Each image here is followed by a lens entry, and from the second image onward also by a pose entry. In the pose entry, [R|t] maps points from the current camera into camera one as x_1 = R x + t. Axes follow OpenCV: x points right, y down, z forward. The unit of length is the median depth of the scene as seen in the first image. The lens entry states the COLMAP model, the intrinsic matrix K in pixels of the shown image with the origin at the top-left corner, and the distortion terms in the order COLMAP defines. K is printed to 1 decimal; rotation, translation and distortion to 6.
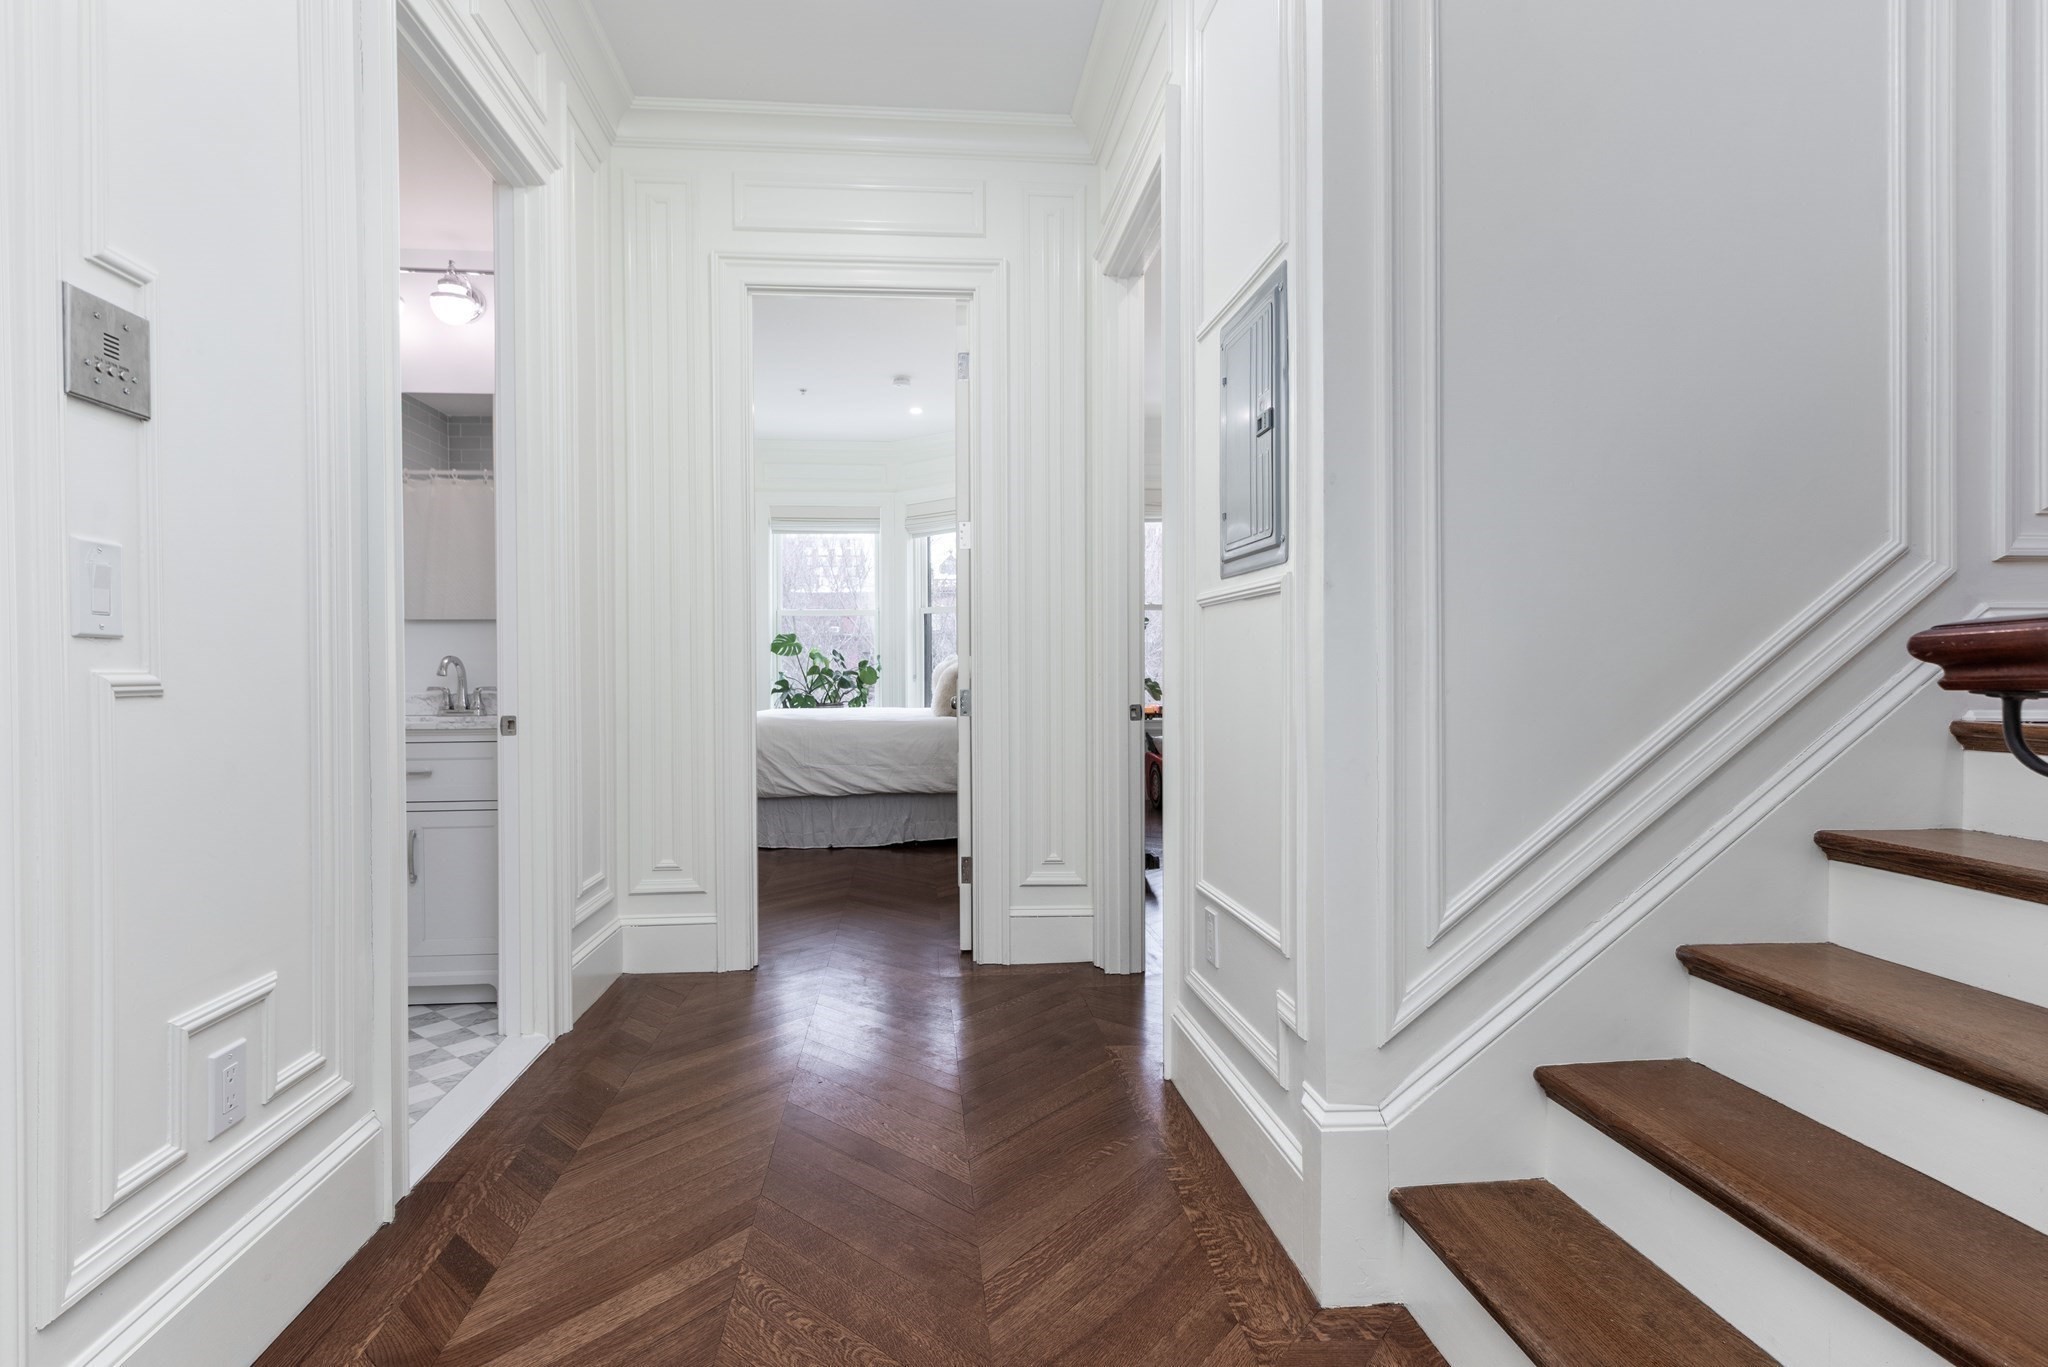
lens RADIAL K [[931.7, 0, 1019.8], [0, 931.7, 670.9], [0, 0, 1]] dist [0.004718, 0.001041]
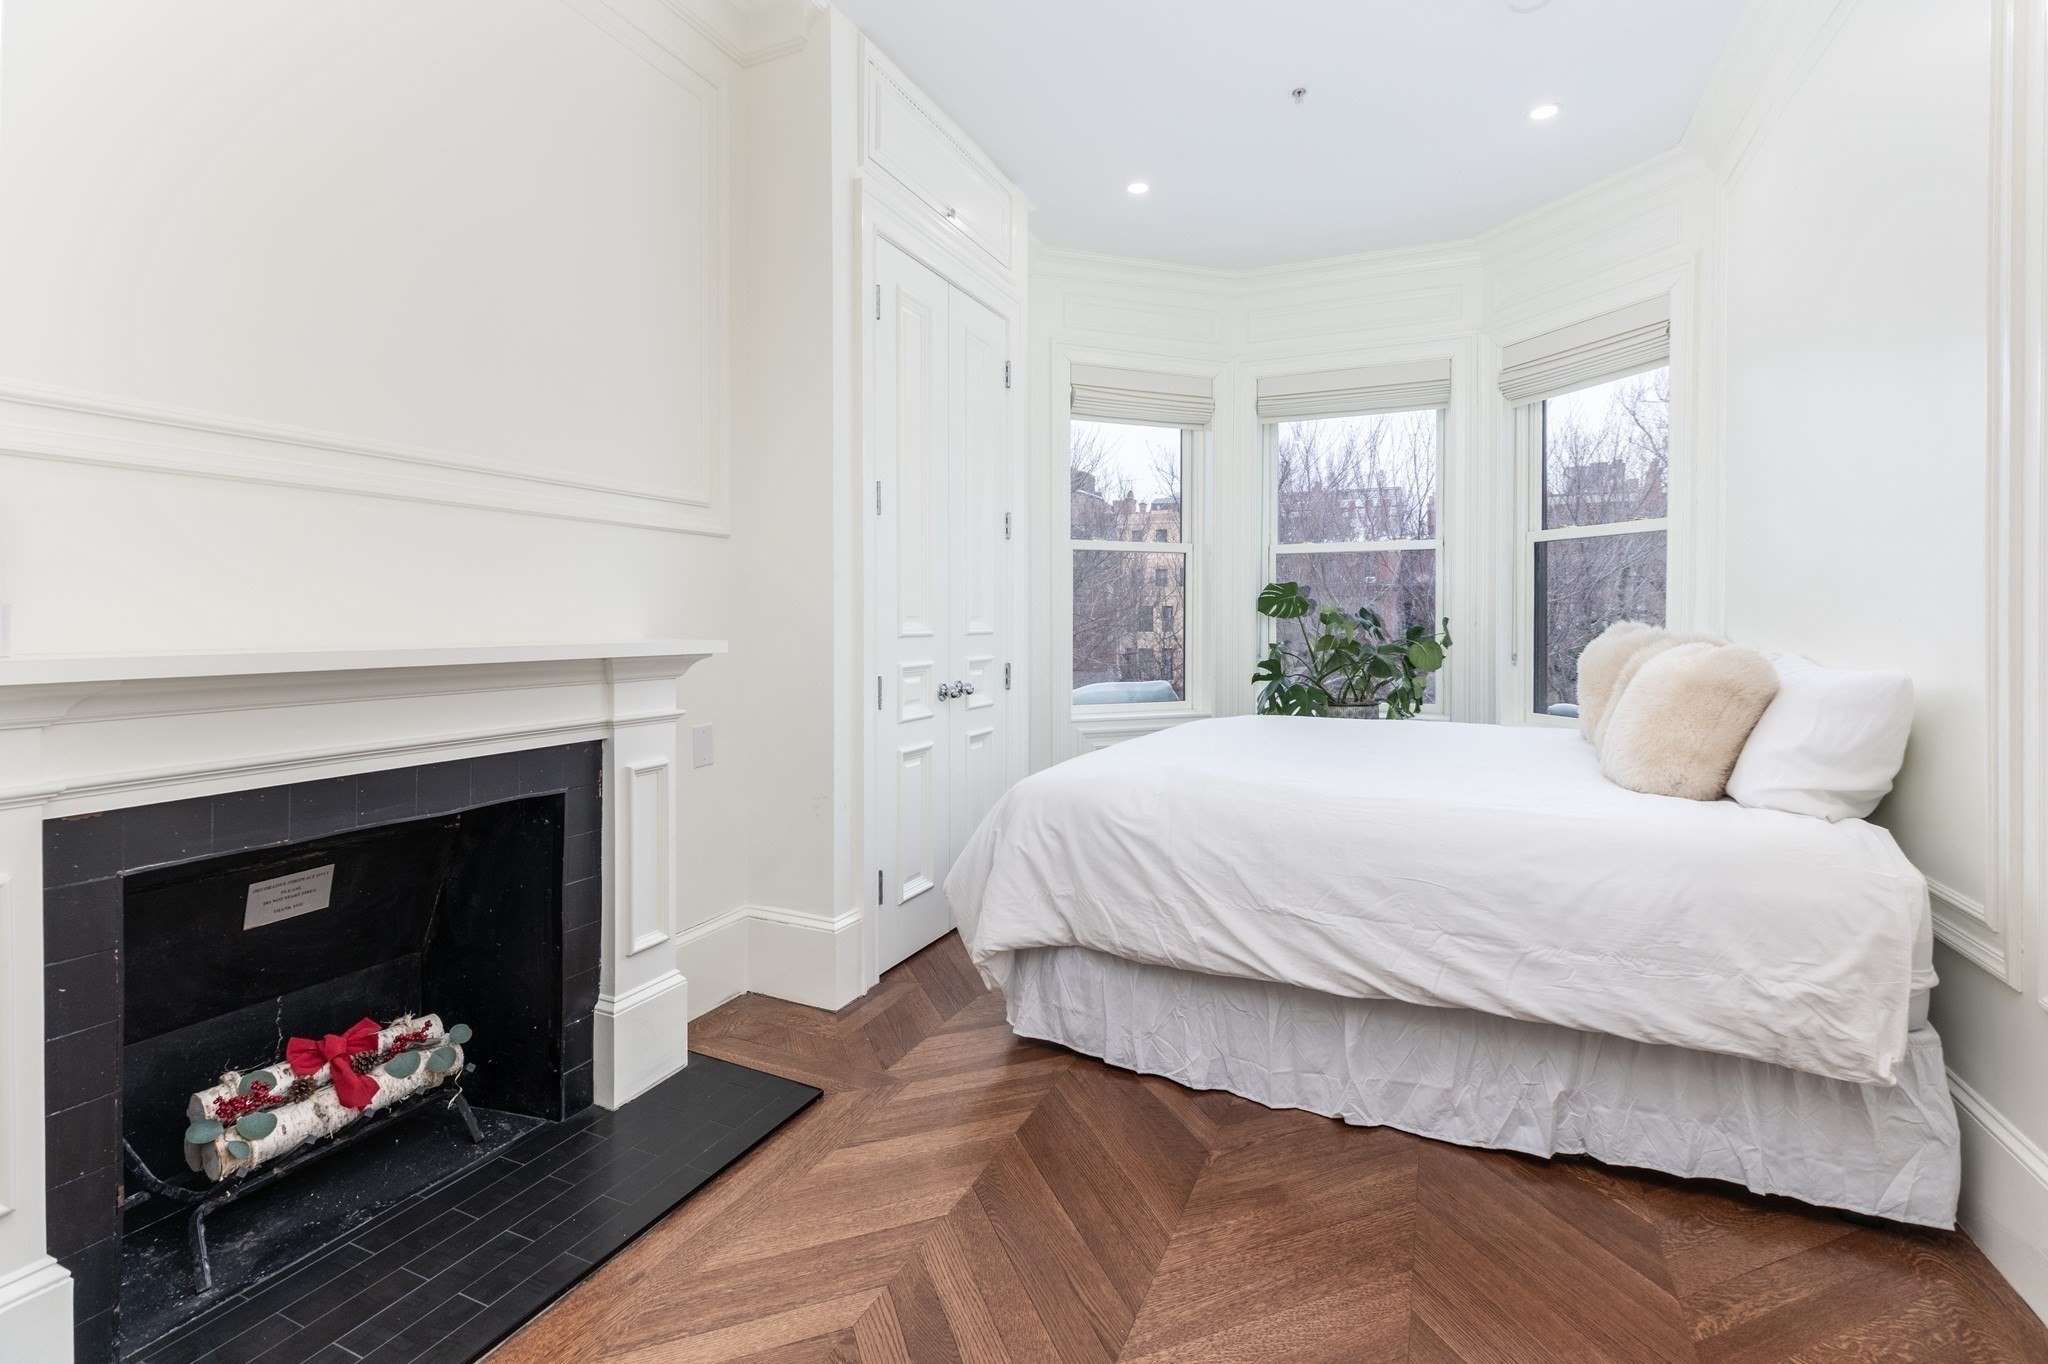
lens RADIAL K [[931.7, 0, 1024.2], [0, 931.7, 613.6], [0, 0, 1]] dist [0.004718, 0.001041]
pose [[0.851466, 0.005860, -0.524377, -0.073752], [-0.011644, 0.999902, -0.007732, -0.012789], [0.524280, 0.012689, 0.851451, 0.393617]]
